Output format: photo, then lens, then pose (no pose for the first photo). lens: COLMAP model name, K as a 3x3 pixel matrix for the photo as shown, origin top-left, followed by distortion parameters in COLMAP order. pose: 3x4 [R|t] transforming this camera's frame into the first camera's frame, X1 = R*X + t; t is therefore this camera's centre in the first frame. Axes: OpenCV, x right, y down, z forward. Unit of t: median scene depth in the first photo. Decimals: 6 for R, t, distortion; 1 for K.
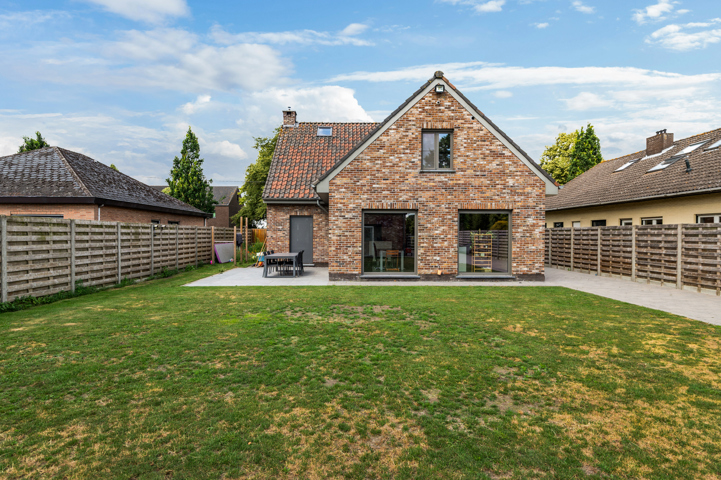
lens RADIAL K [[393.8, 0, 353.4], [0, 393.8, 239.9], [0, 0, 1]] dist [0.003727, -0.006582]
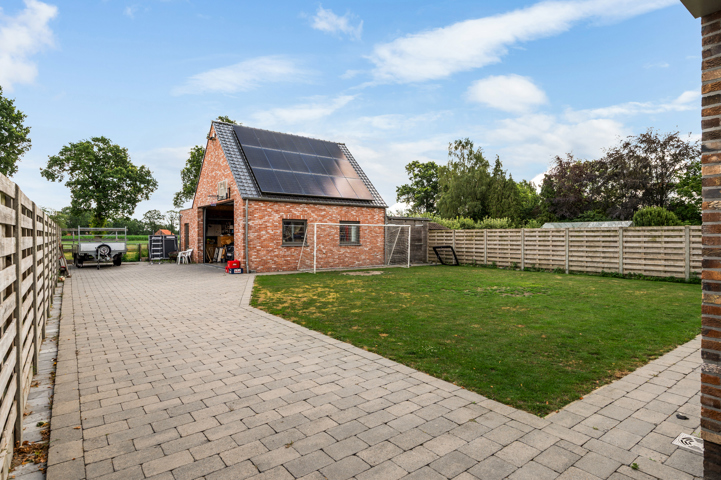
lens RADIAL K [[393.8, 0, 363.3], [0, 393.8, 237.9], [0, 0, 1]] dist [0.003727, -0.006582]
pose [[-0.807612, -0.003570, -0.589704, 0.729752], [-0.014130, 0.999812, 0.013298, -0.010206], [0.589545, 0.019072, -0.807510, 1.075381]]
